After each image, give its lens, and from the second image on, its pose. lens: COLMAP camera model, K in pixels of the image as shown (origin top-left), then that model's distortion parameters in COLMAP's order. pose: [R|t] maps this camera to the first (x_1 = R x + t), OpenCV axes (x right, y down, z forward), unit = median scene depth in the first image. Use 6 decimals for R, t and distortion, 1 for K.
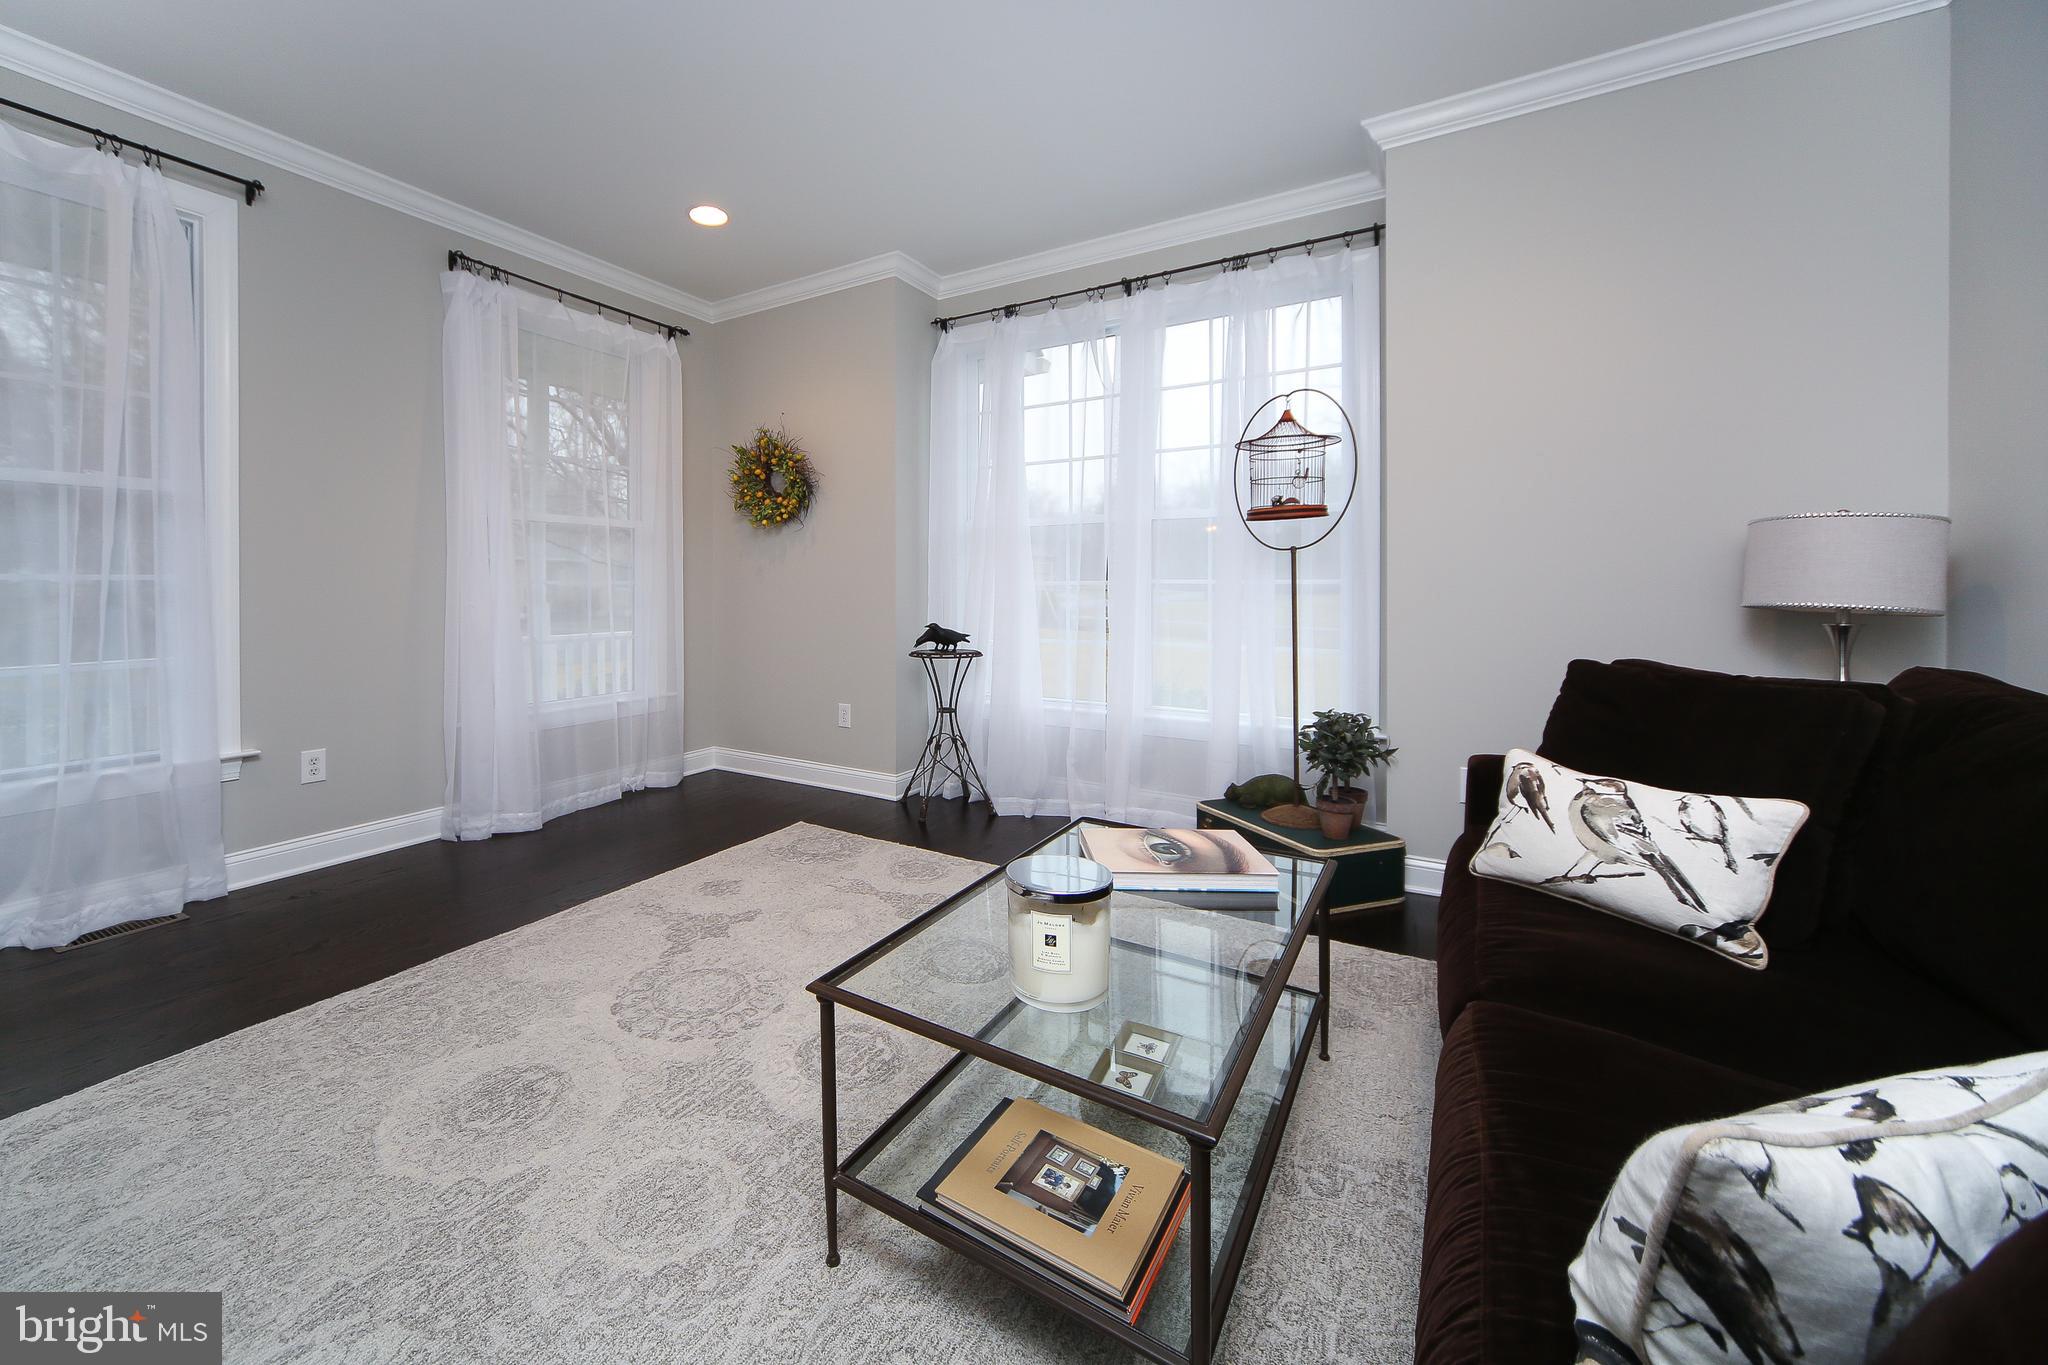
lens RADIAL K [[740.2, 0, 876.7], [0, 740.2, 584.0], [0, 0, 1]] dist [0.000743, 0.000358]
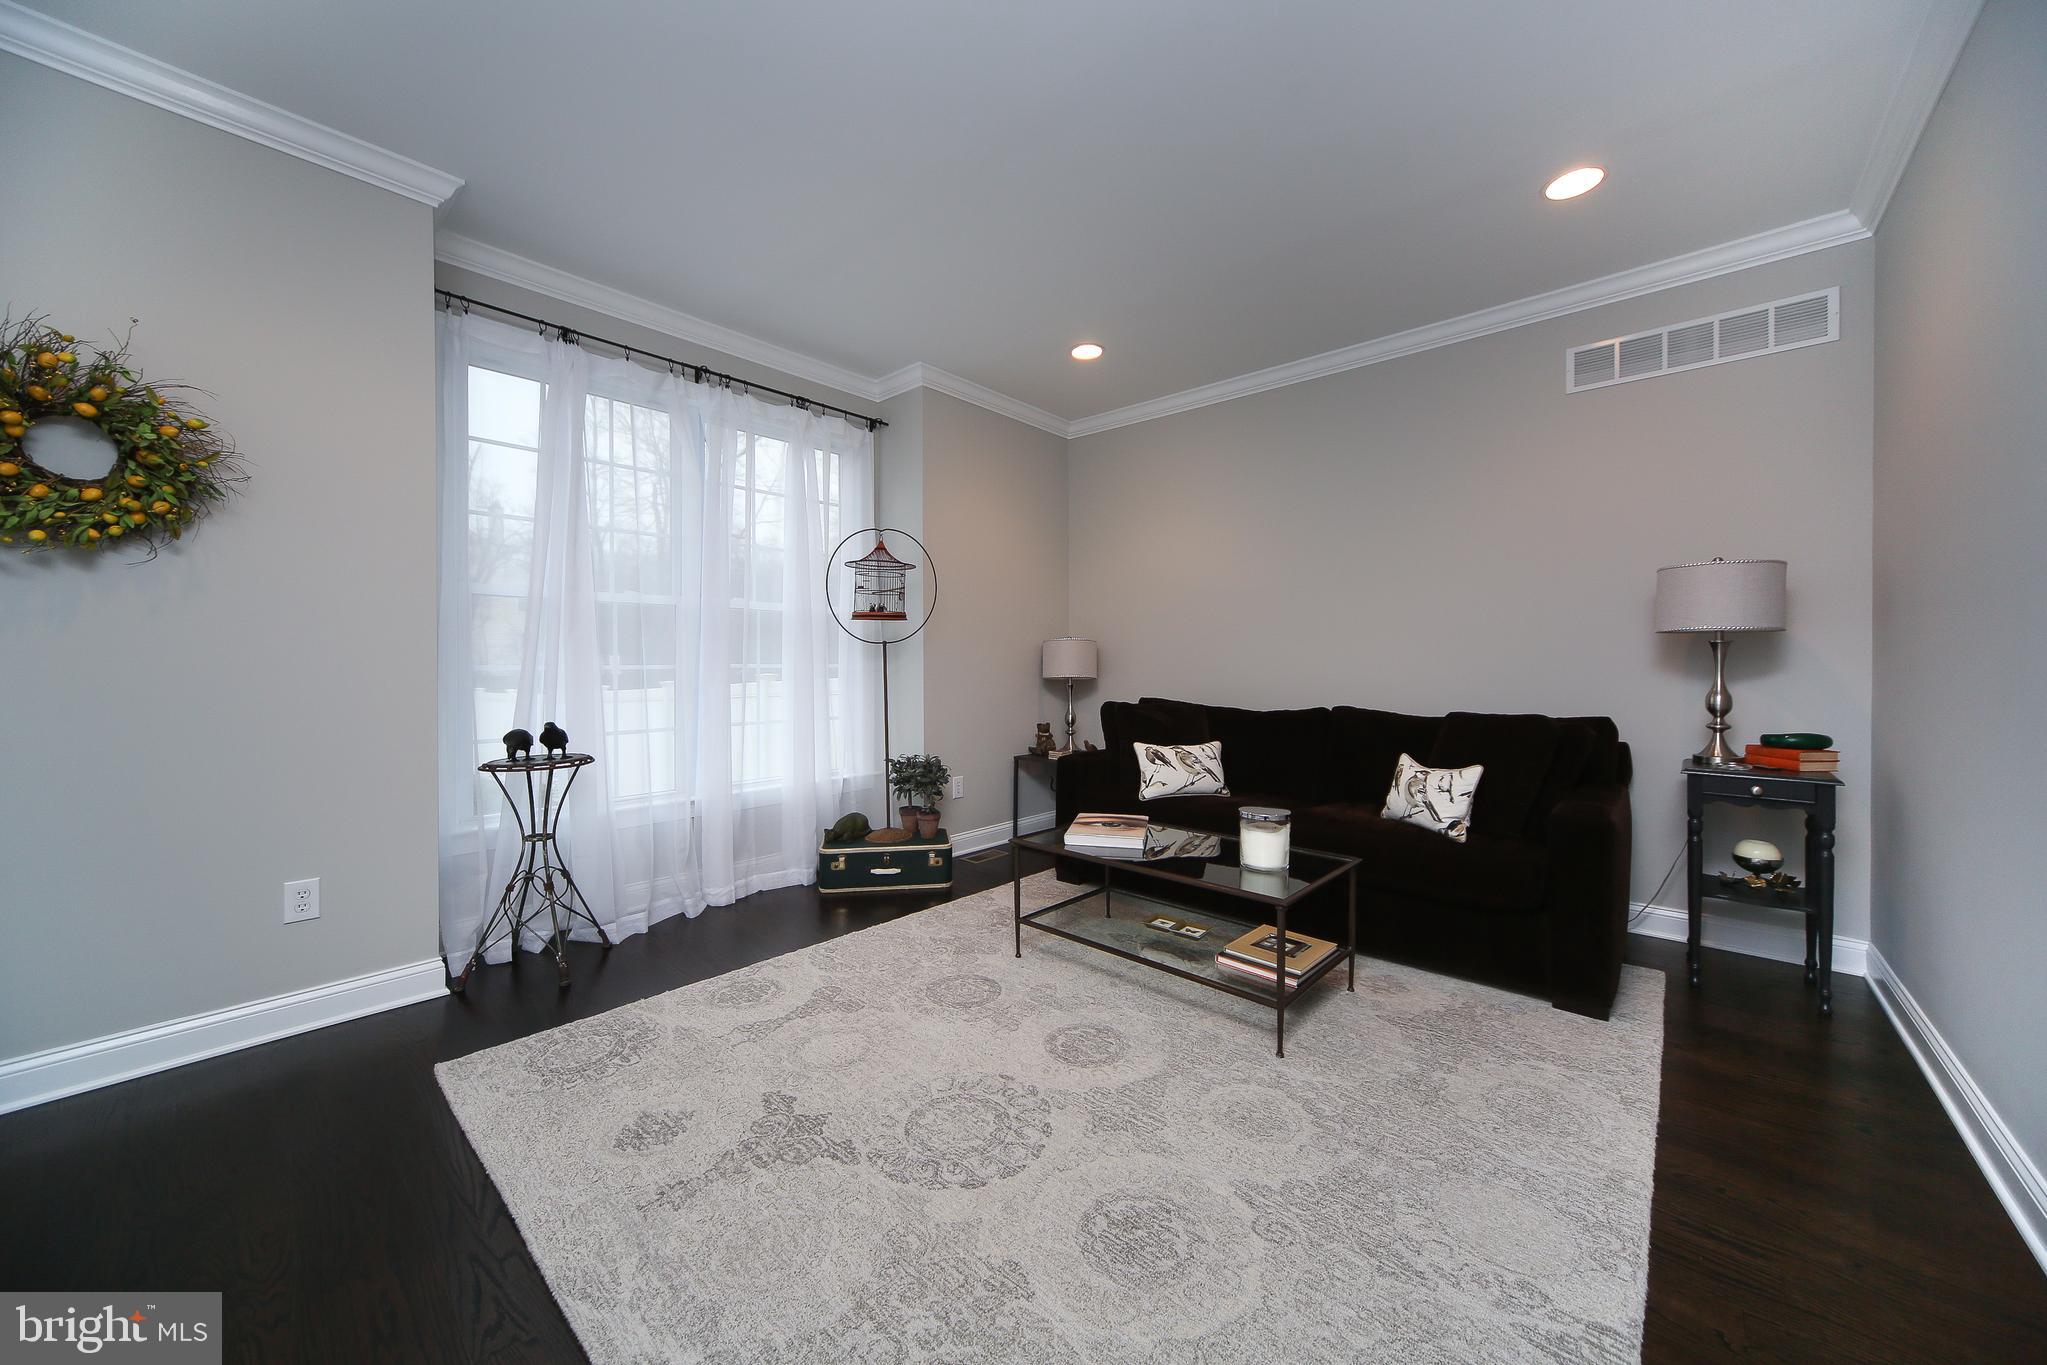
lens RADIAL K [[737.4, 0, 1022.2], [0, 737.4, 659.1], [0, 0, 1]] dist [-0.002101, 0.000015]
pose [[0.164254, 0.005041, 0.986405, -0.757679], [0.000372, 0.999987, -0.005173, -0.009841], [-0.986418, 0.001217, 0.164249, 0.525058]]
